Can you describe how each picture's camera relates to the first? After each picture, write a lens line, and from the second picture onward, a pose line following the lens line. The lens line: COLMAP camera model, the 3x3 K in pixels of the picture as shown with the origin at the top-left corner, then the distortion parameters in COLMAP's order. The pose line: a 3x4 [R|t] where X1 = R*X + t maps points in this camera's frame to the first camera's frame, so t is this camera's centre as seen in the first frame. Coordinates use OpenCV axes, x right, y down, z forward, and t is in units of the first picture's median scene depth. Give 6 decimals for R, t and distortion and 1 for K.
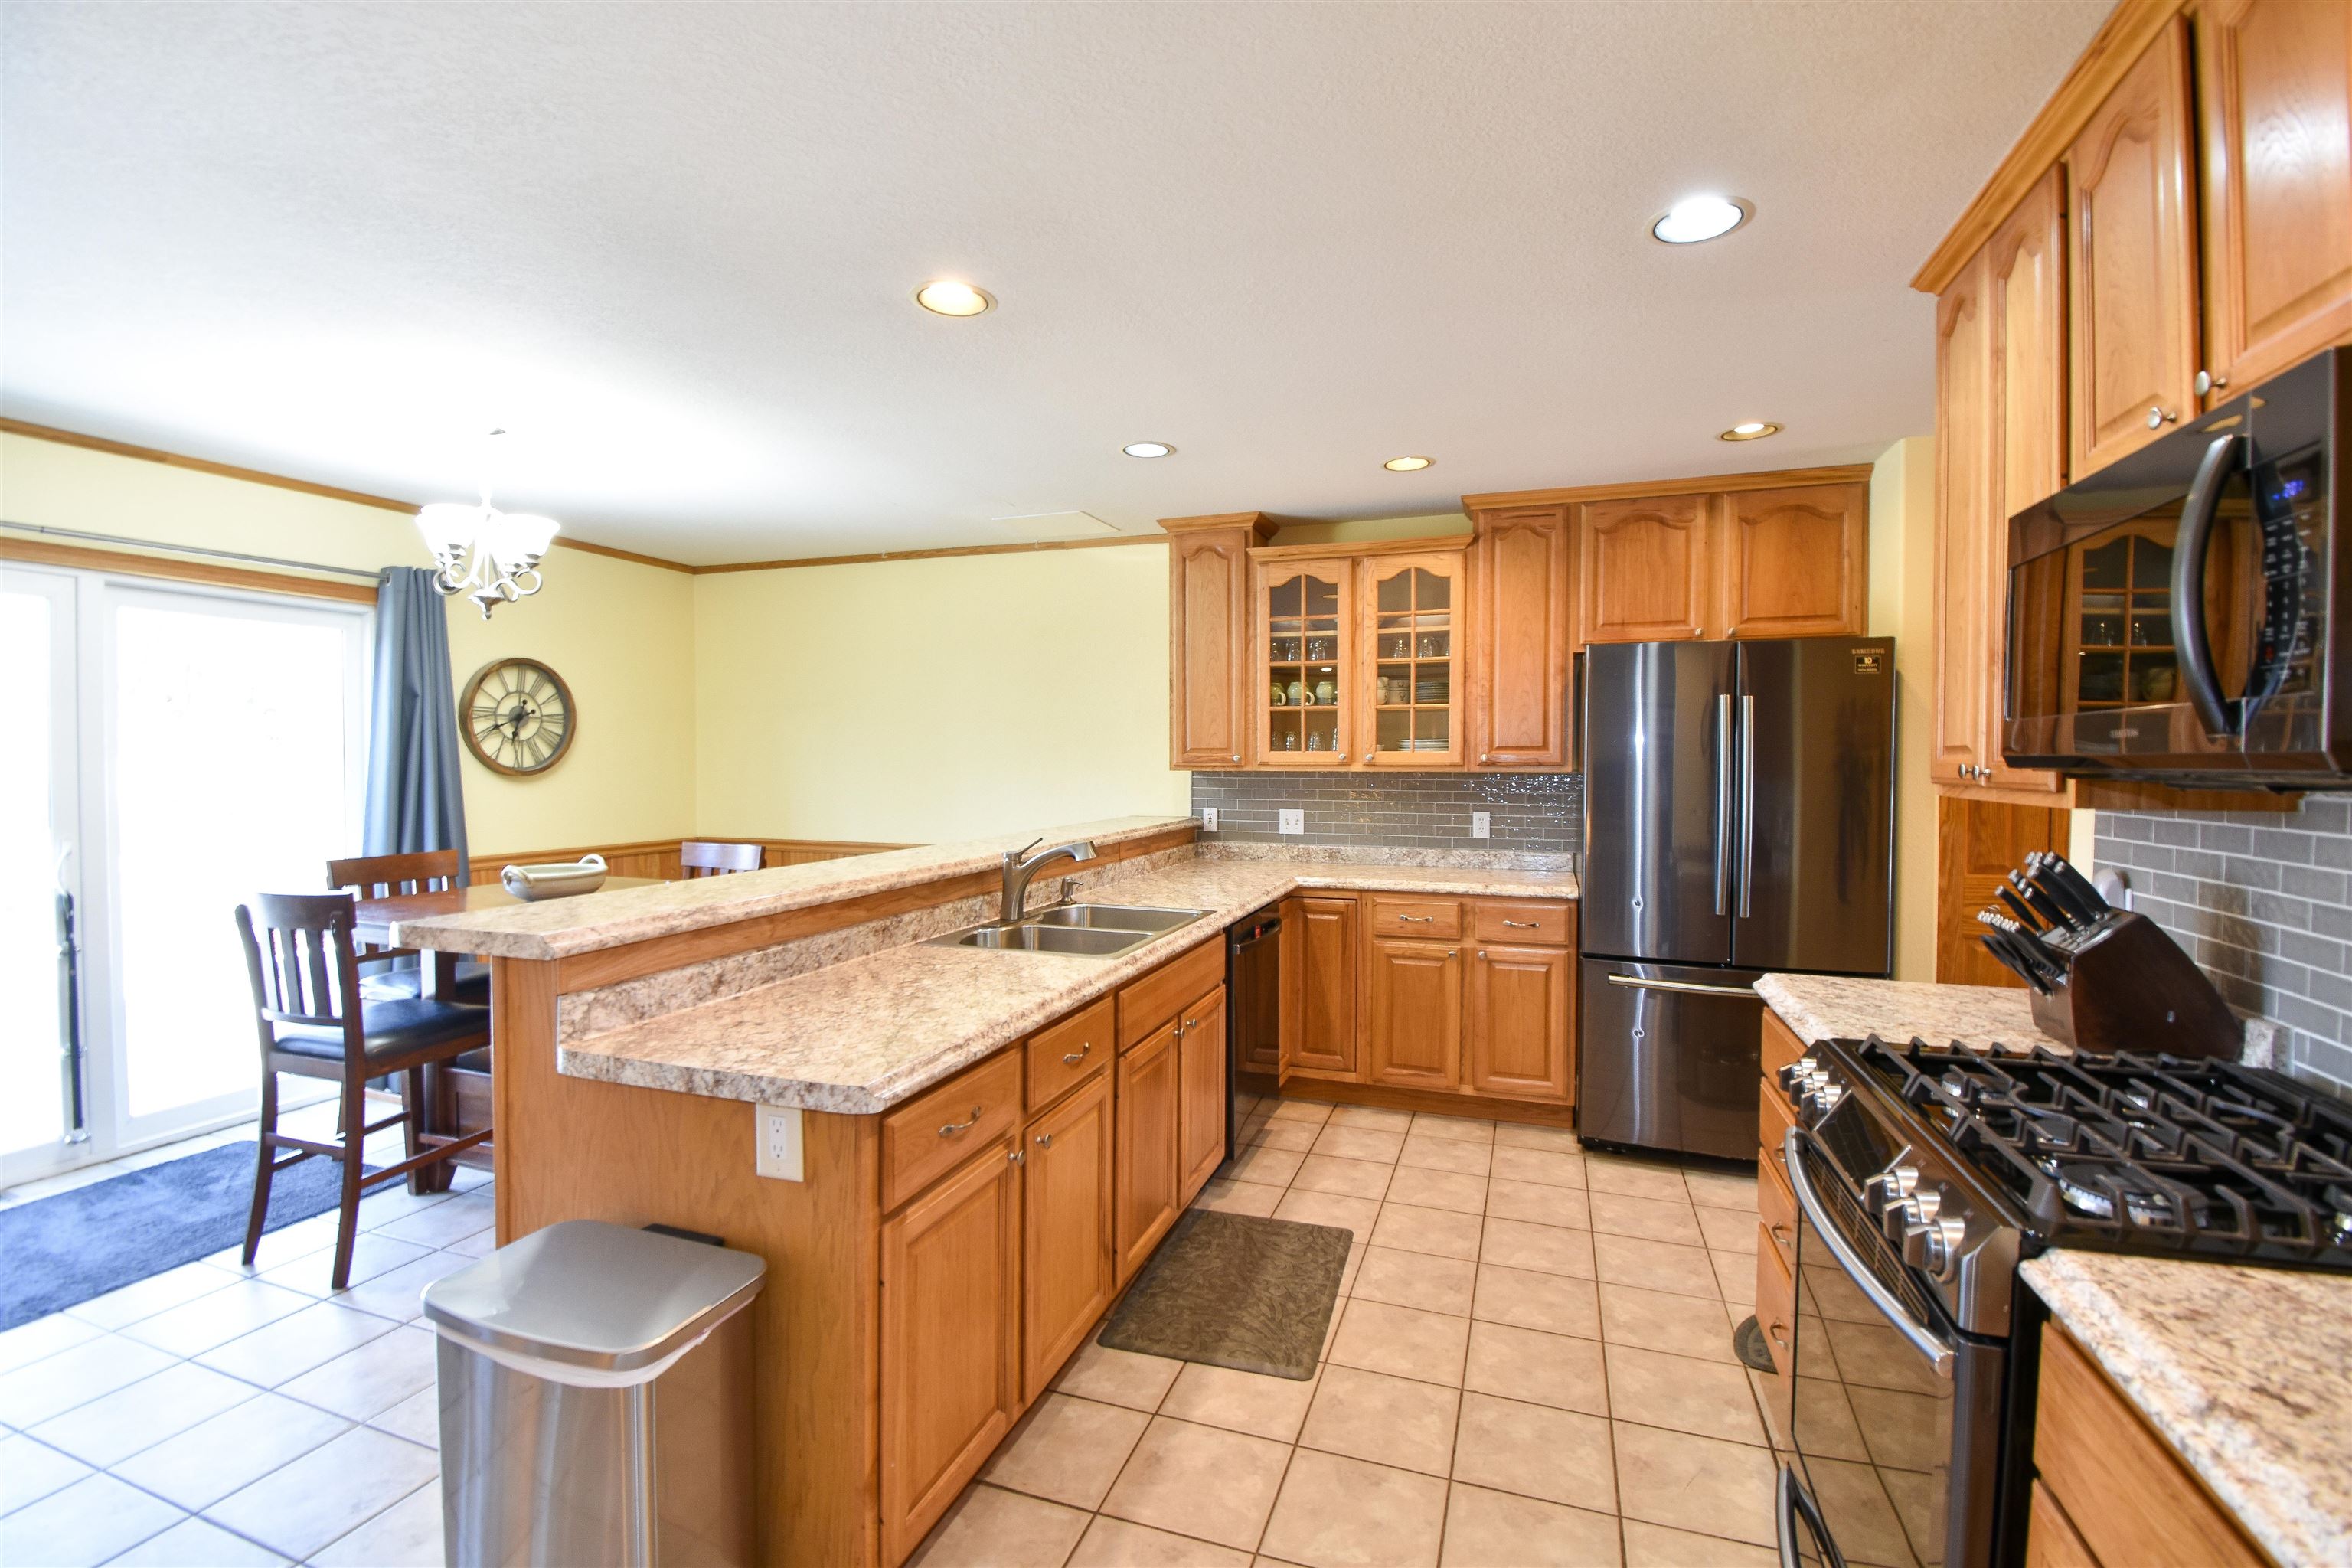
lens RADIAL K [[1034.1, 0, 1182.4], [0, 1034.1, 782.3], [0, 0, 1]] dist [0.009346, -0.019629]
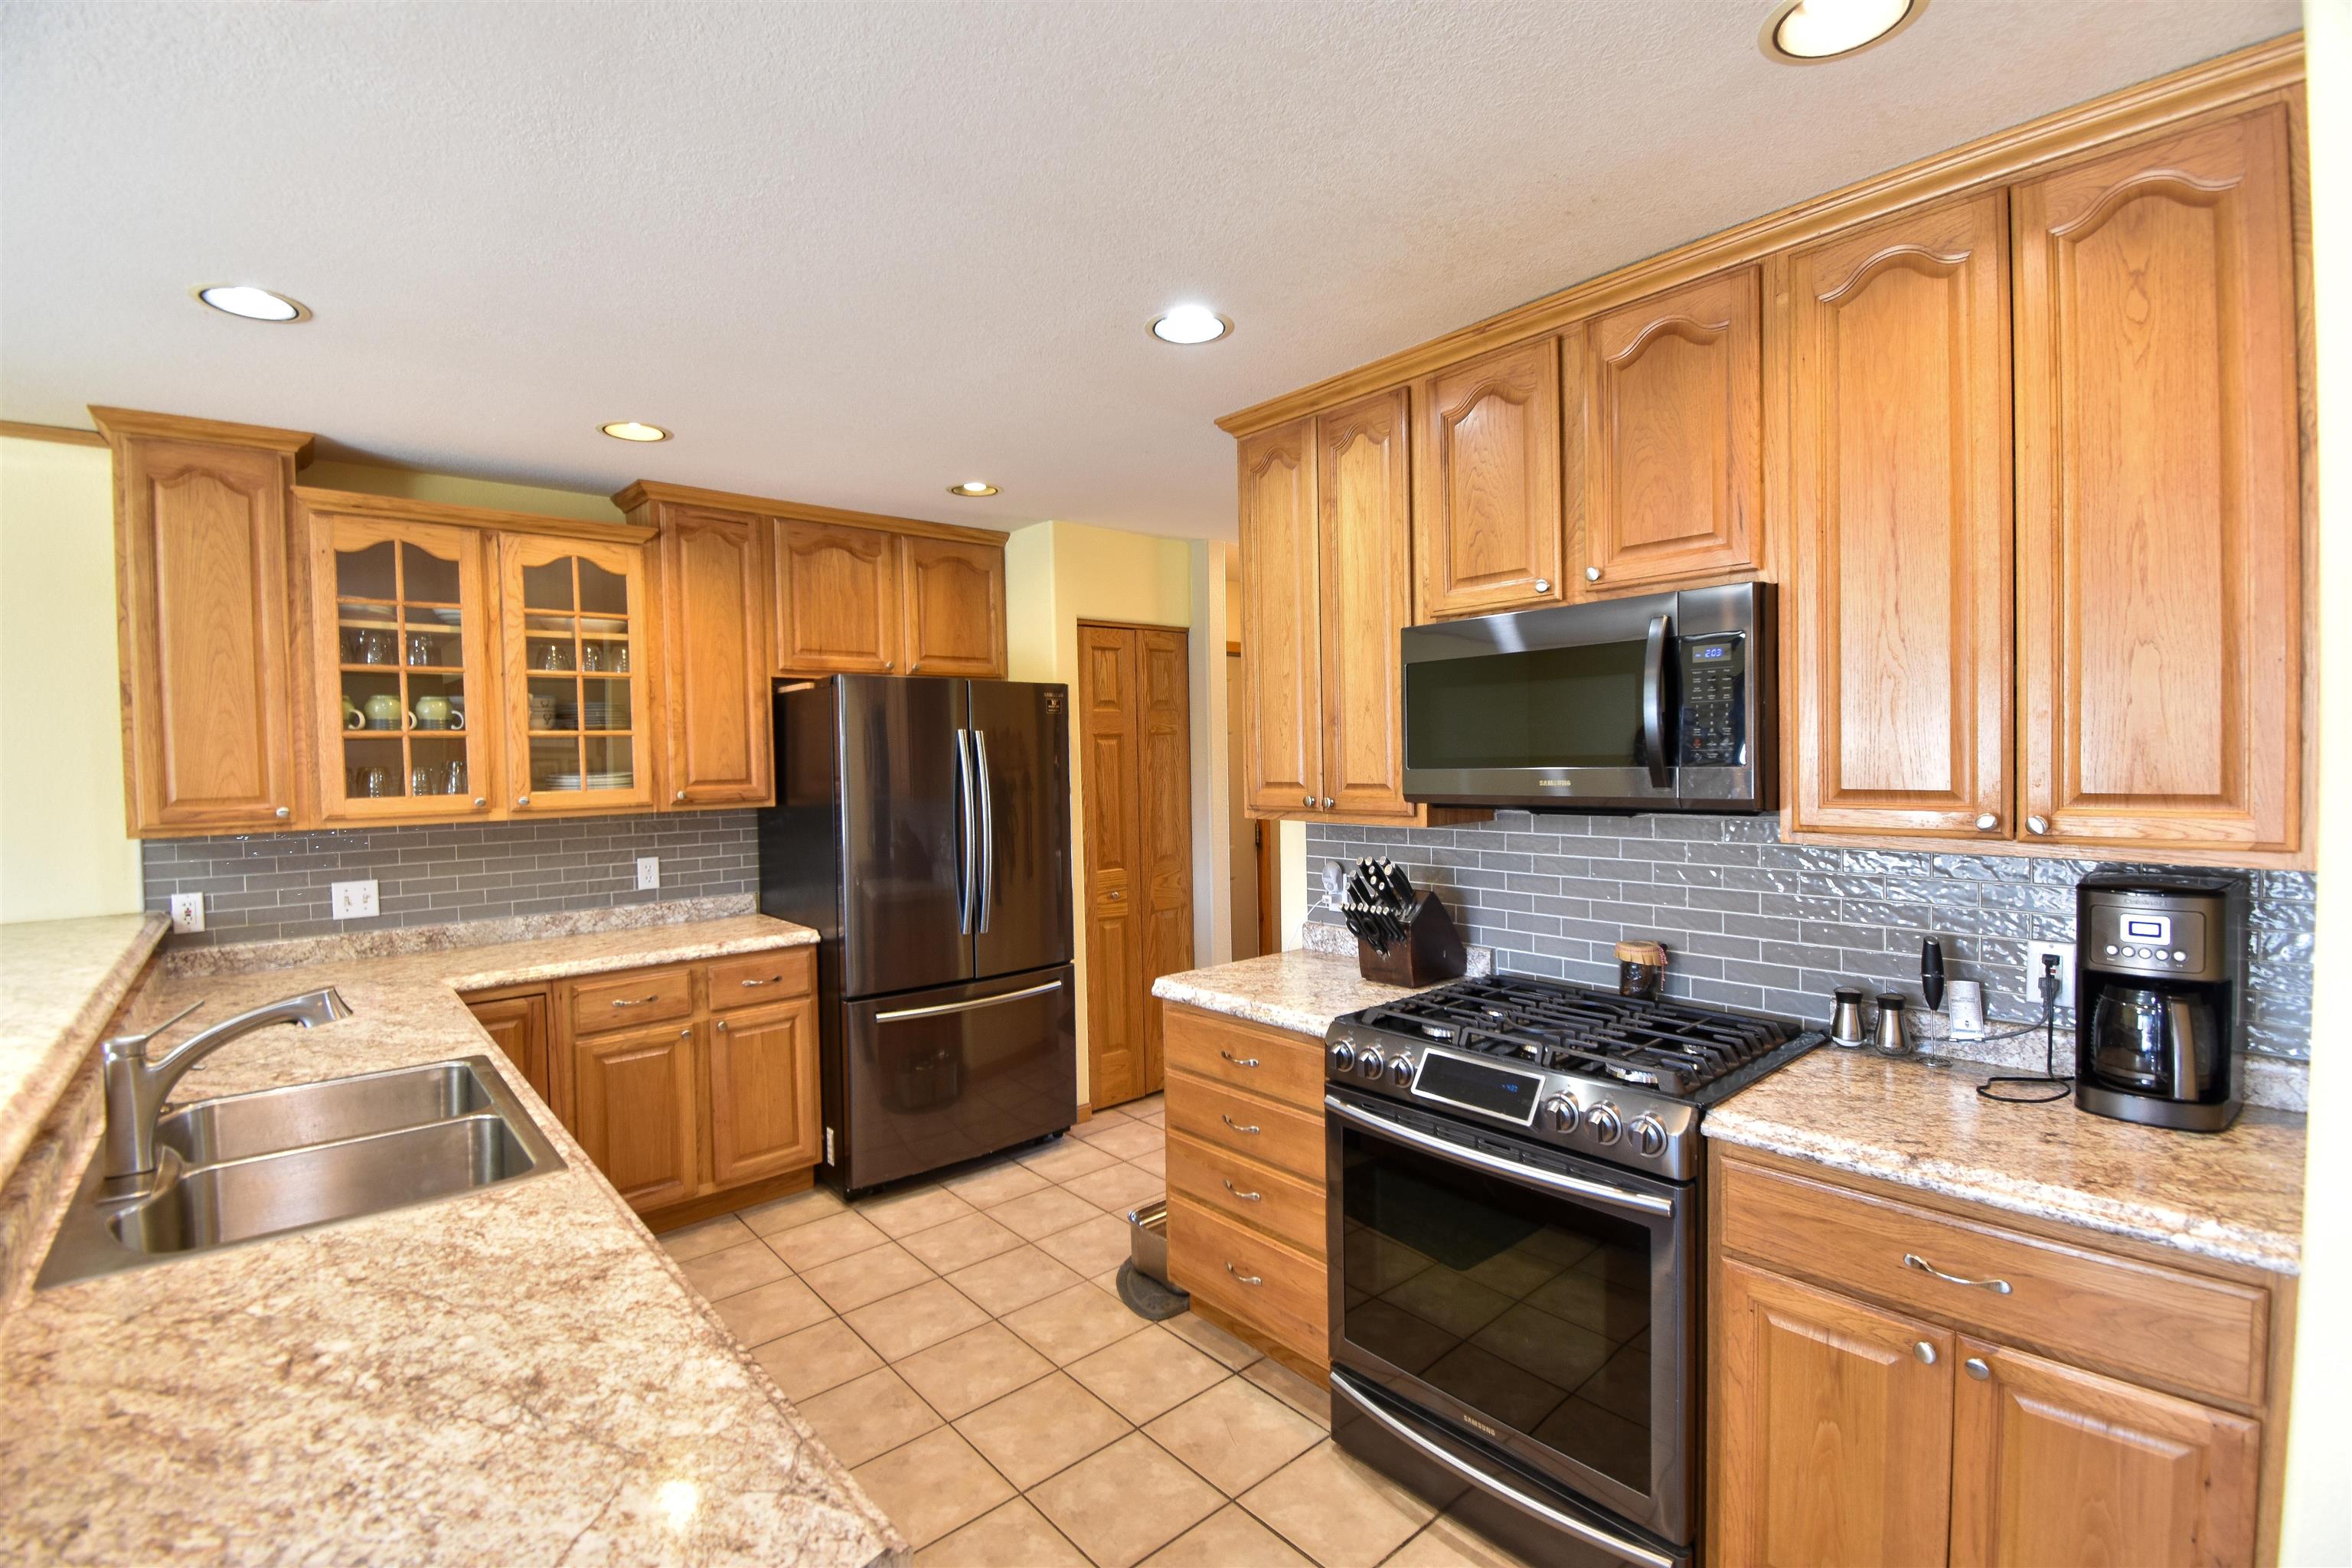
lens RADIAL K [[1034.1, 0, 1184.4], [0, 1034.1, 781.9], [0, 0, 1]] dist [0.009346, -0.019629]
pose [[0.494636, -0.035808, 0.868362, -0.290185], [0.041745, 0.998977, 0.017415, -0.038581], [-0.868097, 0.027636, 0.495624, 0.264610]]
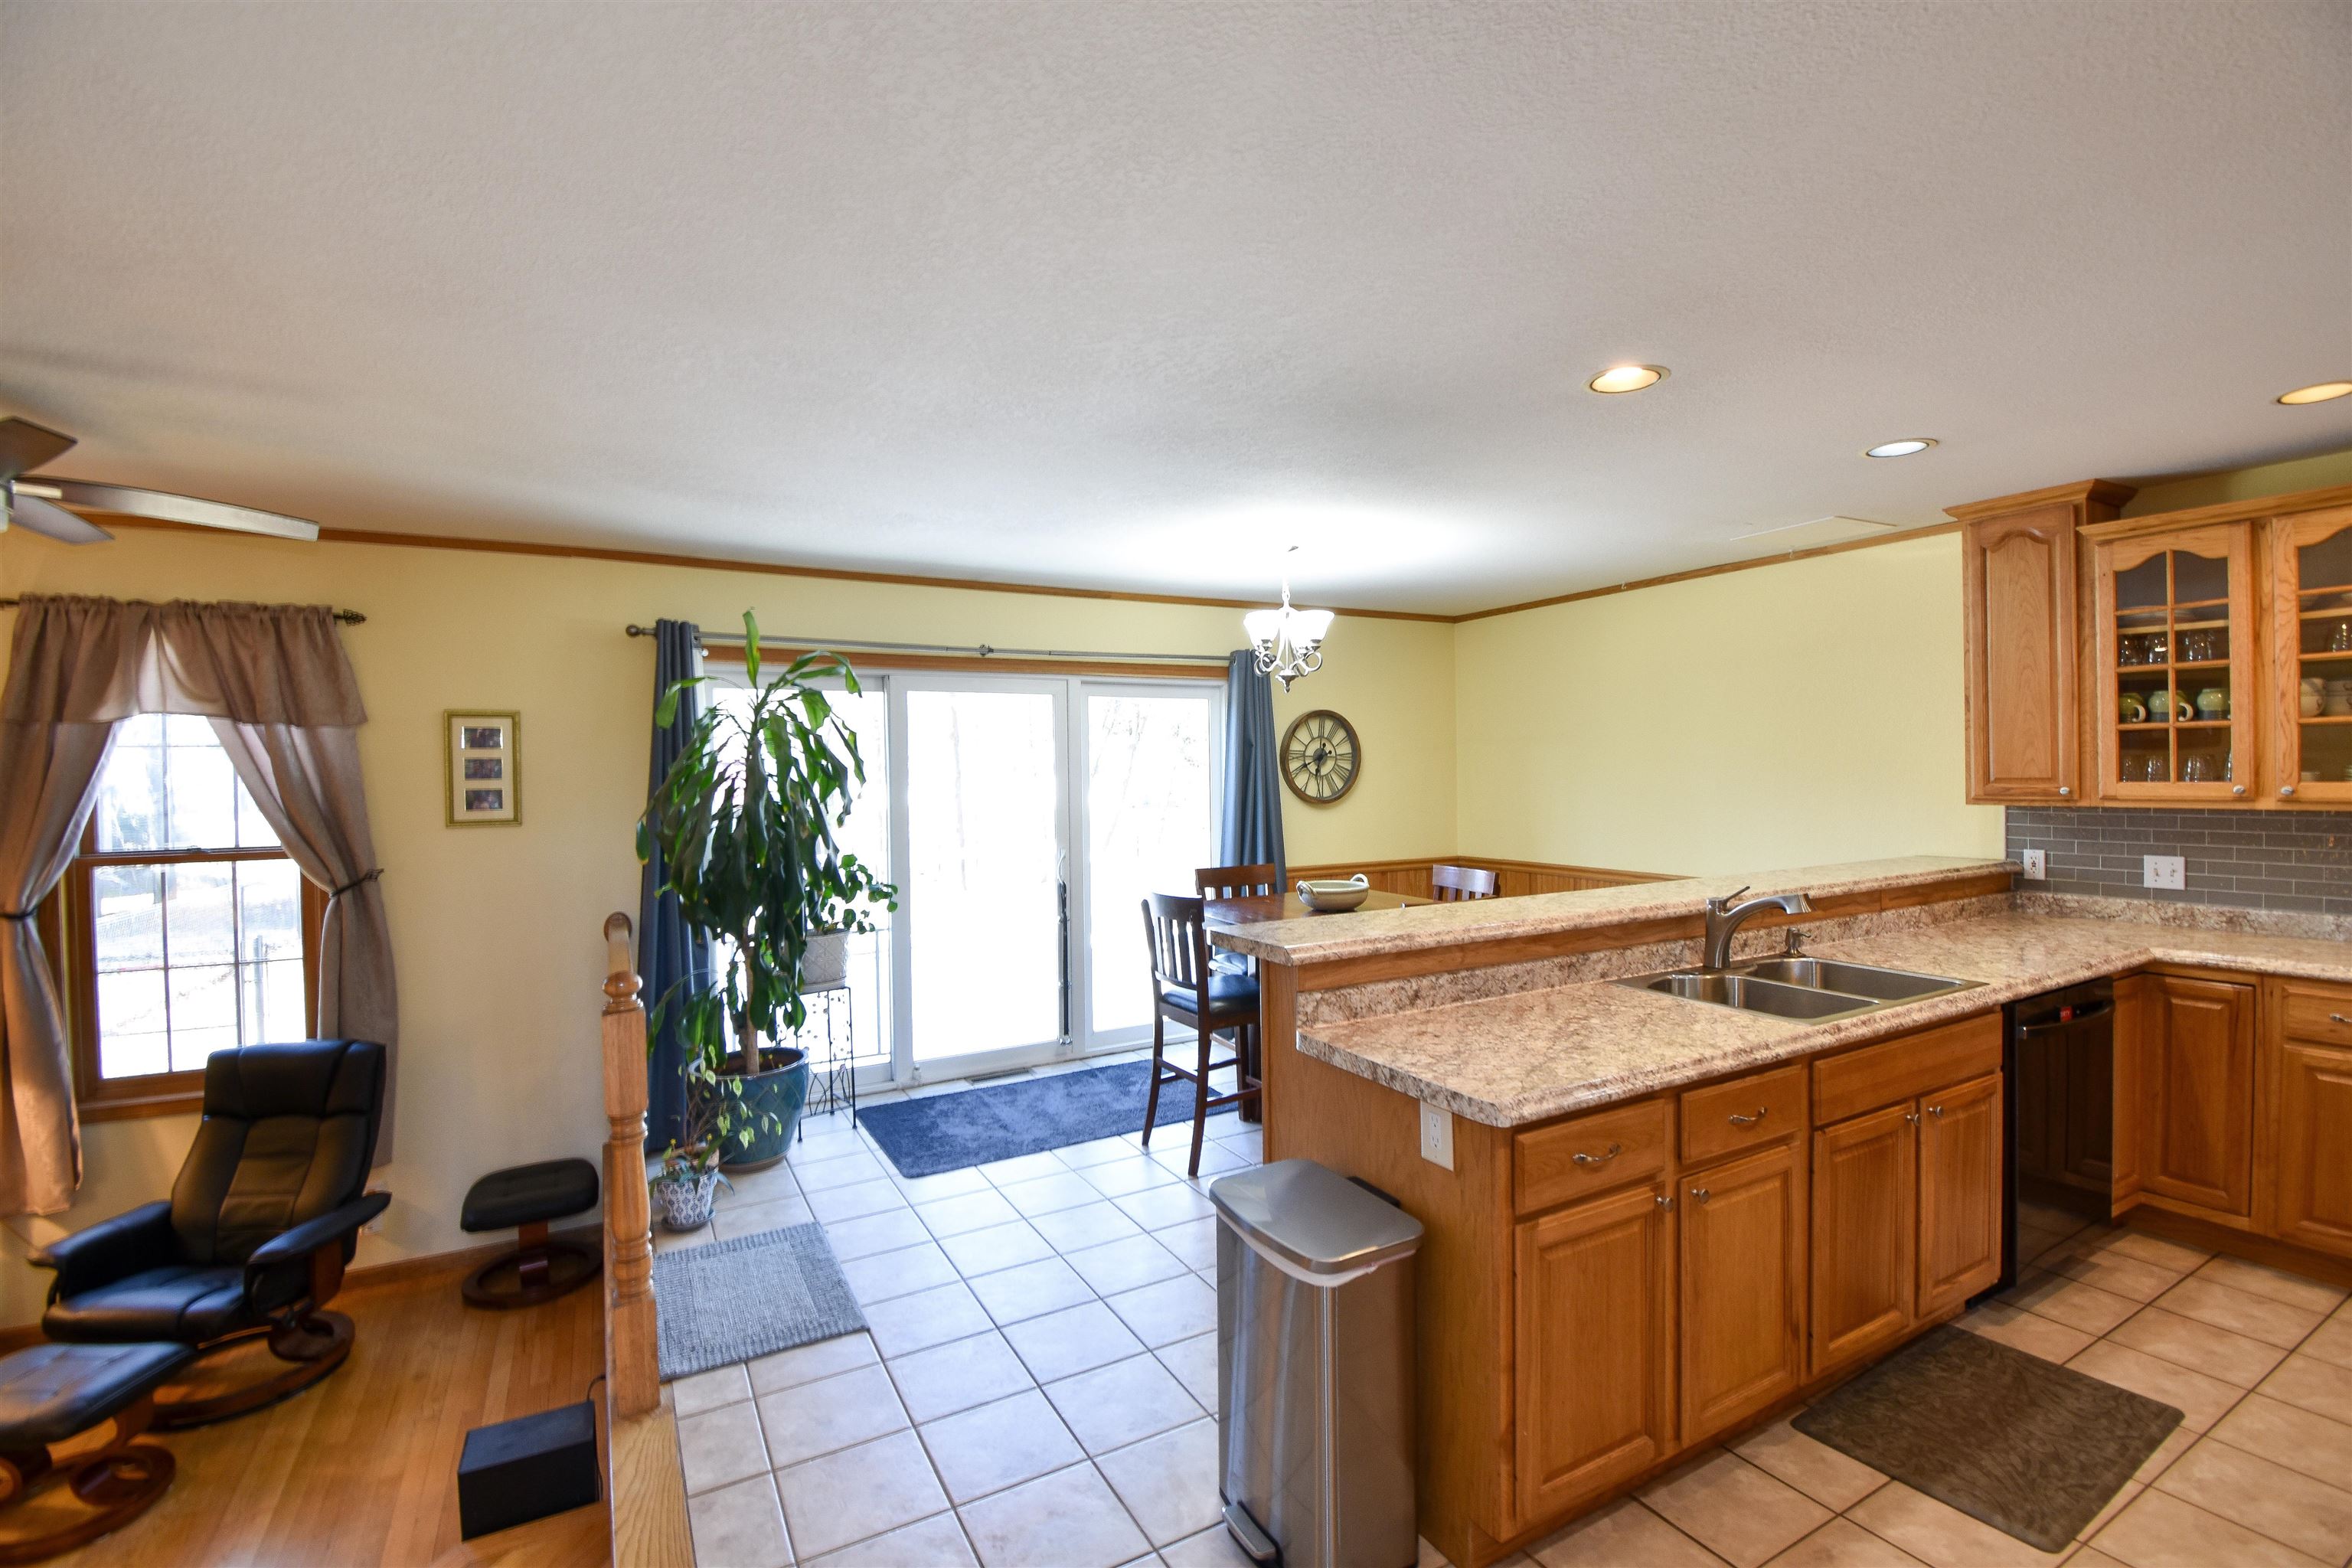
lens RADIAL K [[1034.1, 0, 1182.2], [0, 1034.1, 782.3], [0, 0, 1]] dist [0.009346, -0.019629]
pose [[0.743685, -0.006380, -0.668500, 0.100773], [0.000765, 0.999962, -0.008692, -0.030447], [0.668530, 0.005953, 0.743661, -0.061504]]
